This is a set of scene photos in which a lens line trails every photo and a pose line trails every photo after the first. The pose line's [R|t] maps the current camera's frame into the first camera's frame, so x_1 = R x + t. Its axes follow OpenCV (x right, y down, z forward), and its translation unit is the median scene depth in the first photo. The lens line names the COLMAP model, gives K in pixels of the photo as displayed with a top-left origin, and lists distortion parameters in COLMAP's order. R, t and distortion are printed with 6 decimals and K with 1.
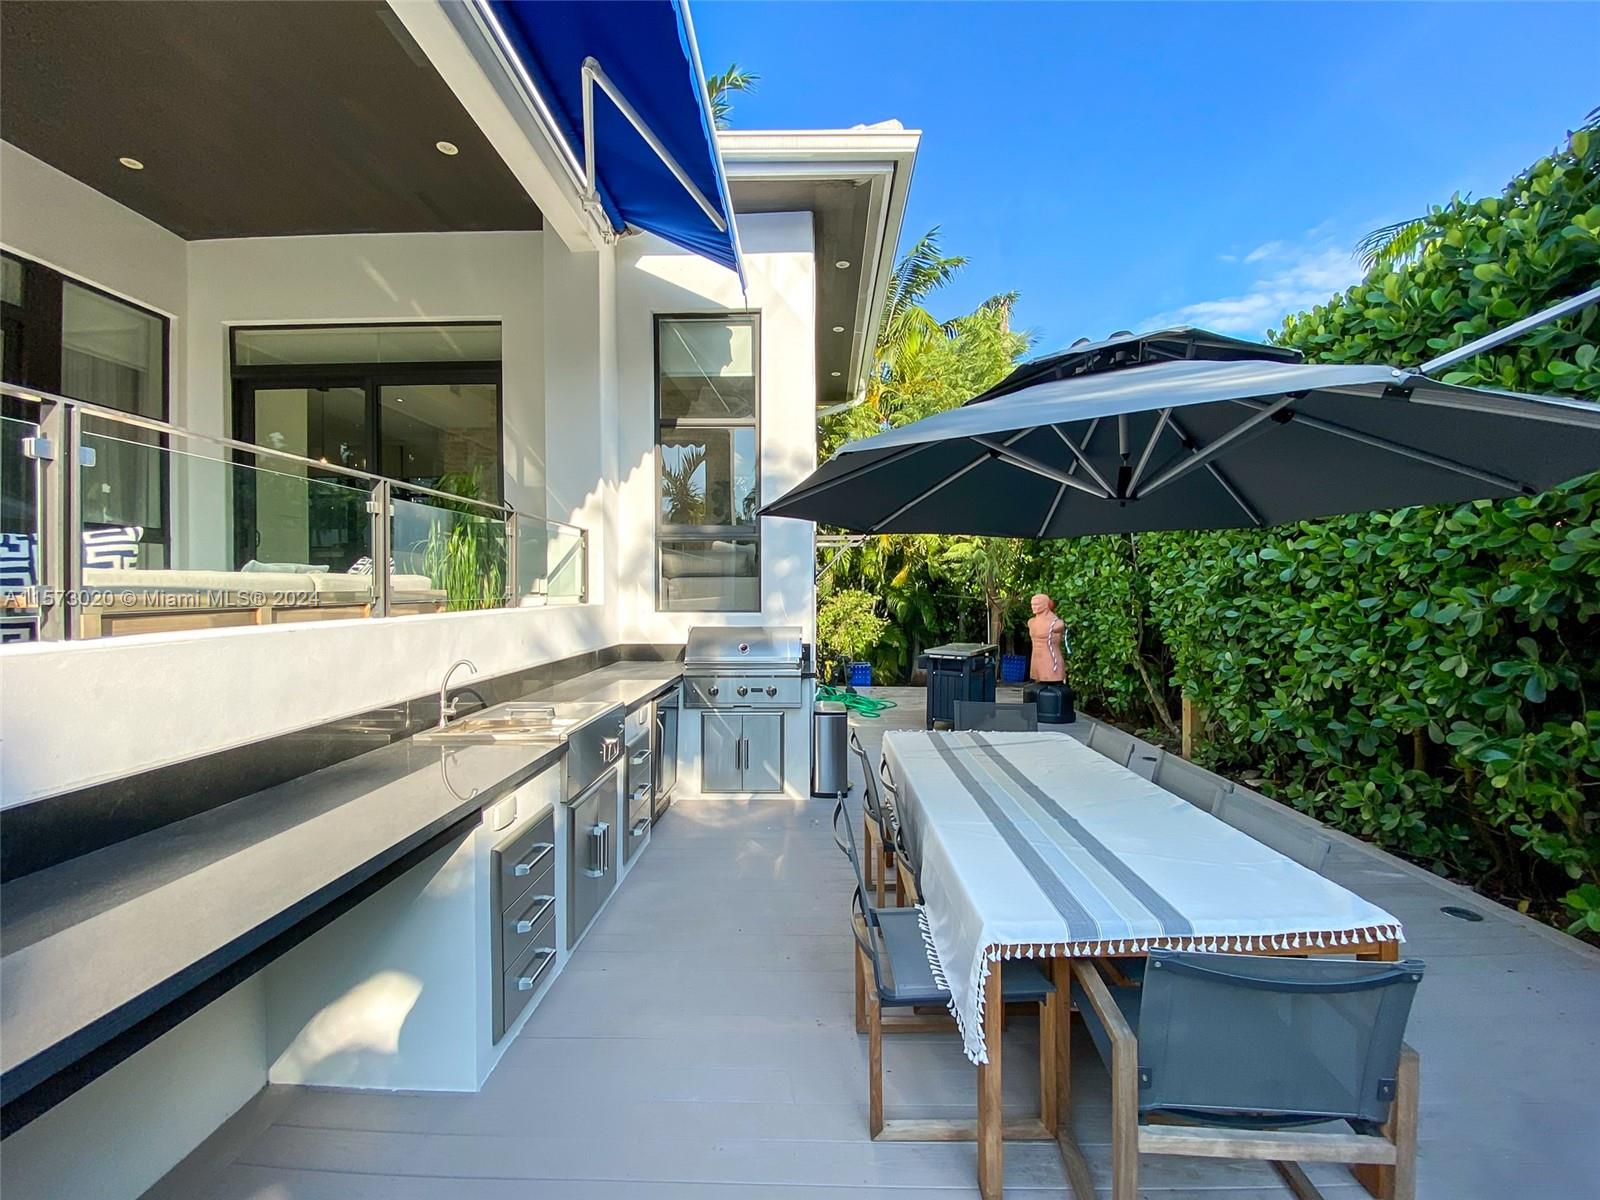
lens RADIAL K [[639.7, 0, 787.7], [0, 639.7, 590.6], [0, 0, 1]] dist [0.000333, -0.000121]
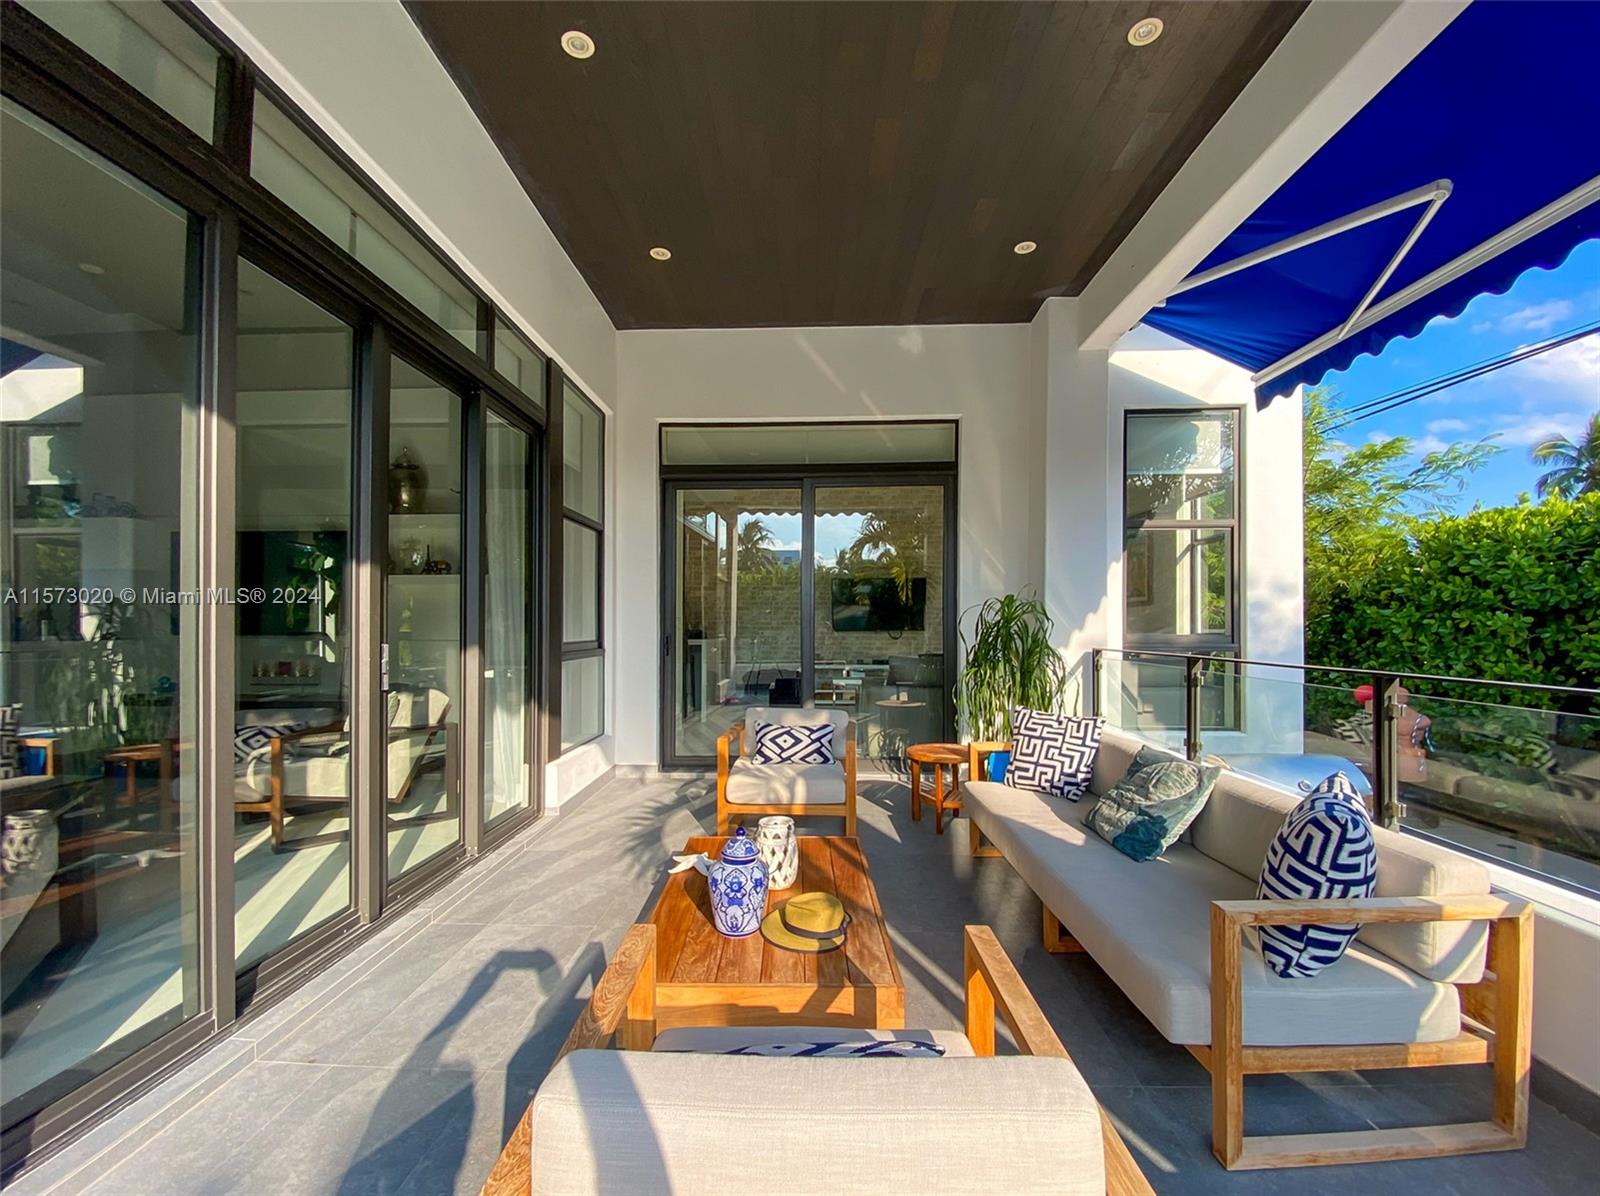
lens RADIAL K [[640.4, 0, 798.1], [0, 640.4, 625.3], [0, 0, 1]] dist [0.001030, 0.000033]
pose [[0.999277, -0.014265, 0.035237, -0.705123], [0.014538, 0.999866, -0.007495, -0.114166], [-0.035126, 0.008002, 0.999351, 0.082003]]
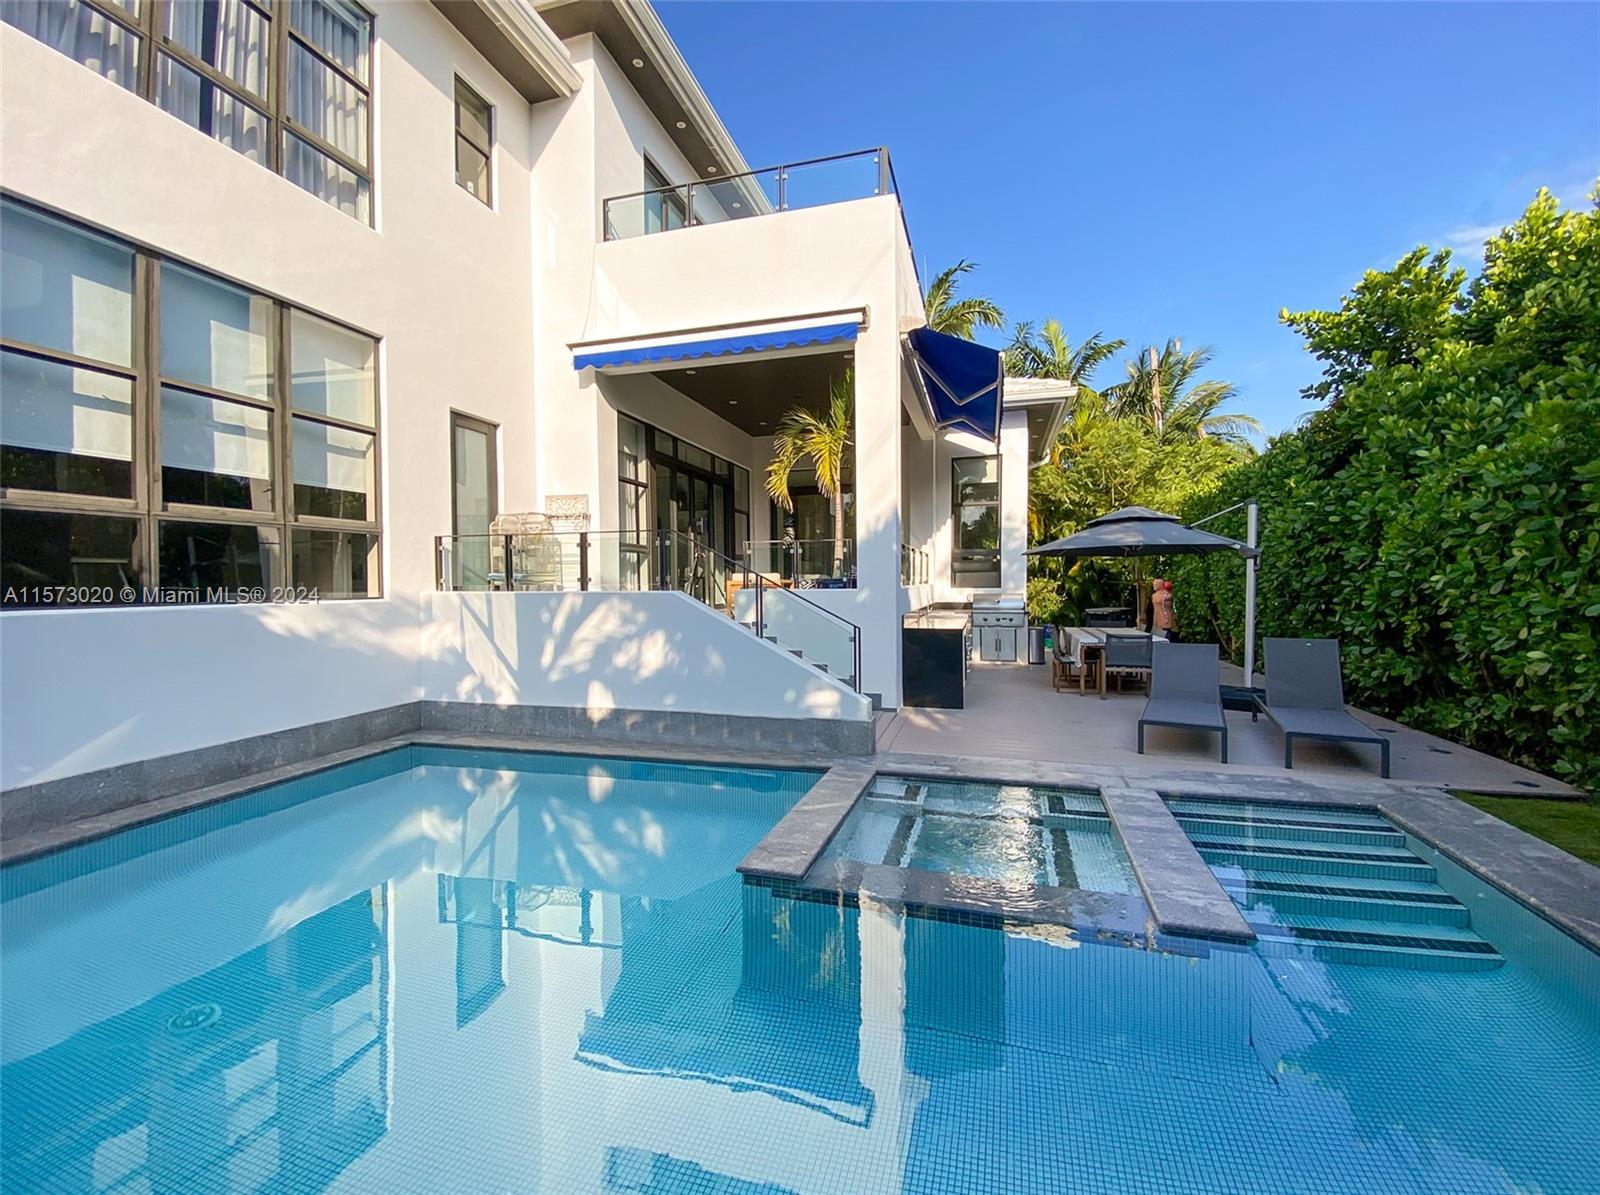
lens RADIAL K [[639.7, 0, 787.7], [0, 639.7, 588.1], [0, 0, 1]] dist [0.000333, -0.000121]
pose [[0.965952, -0.005696, -0.258658, -0.182482], [0.008442, 0.999919, 0.009506, 0.006483], [0.258583, -0.011366, 0.965922, -1.323063]]
